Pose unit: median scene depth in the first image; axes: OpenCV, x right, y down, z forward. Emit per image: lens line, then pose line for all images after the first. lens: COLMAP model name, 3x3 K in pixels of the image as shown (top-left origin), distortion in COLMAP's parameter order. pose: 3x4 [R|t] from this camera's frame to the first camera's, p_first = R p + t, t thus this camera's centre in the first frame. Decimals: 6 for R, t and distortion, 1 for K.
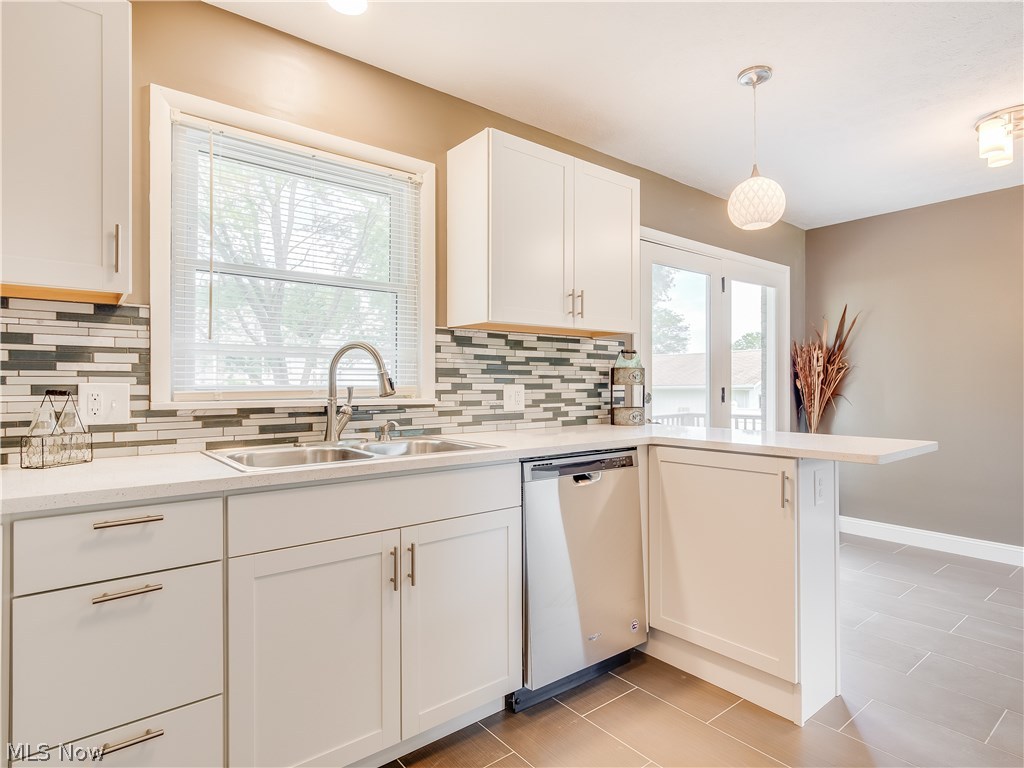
lens RADIAL K [[556.7, 0, 510.3], [0, 556.7, 385.6], [0, 0, 1]] dist [0.003250, -0.001383]
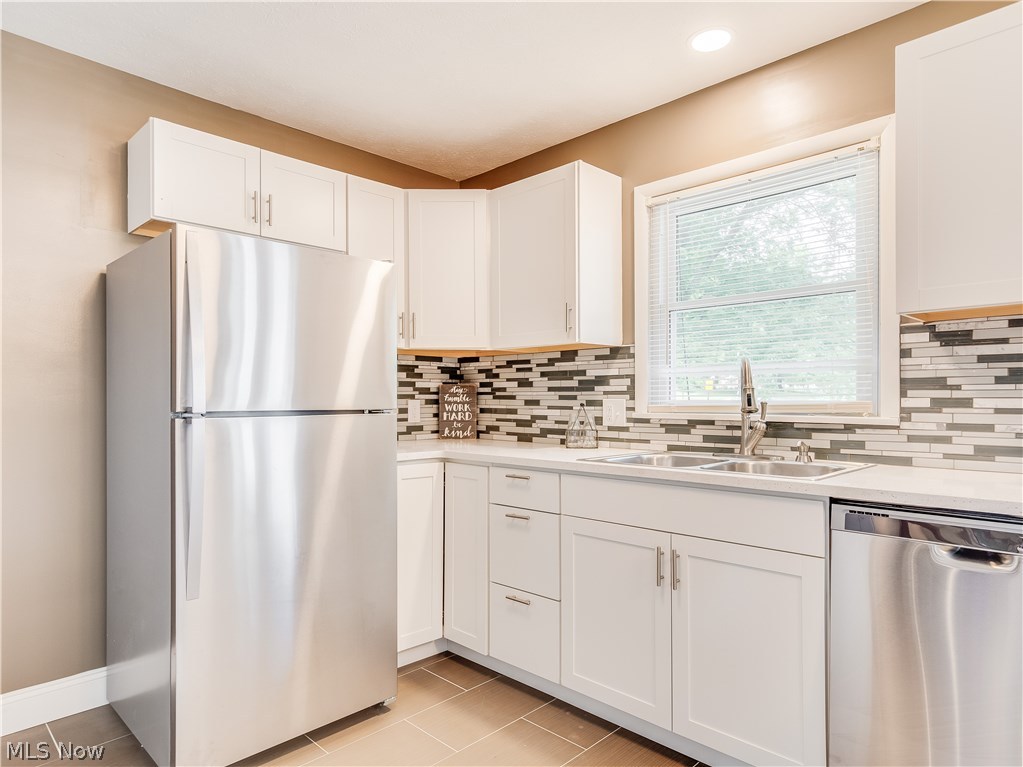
lens RADIAL K [[625.9, 0, 517.3], [0, 625.9, 397.7], [0, 0, 1]] dist [0.015633, 0.001536]
pose [[0.124723, 0.002597, -0.992188, 0.818097], [0.004647, 0.999984, 0.003201, -0.012625], [0.992181, -0.005010, 0.124709, 0.455947]]
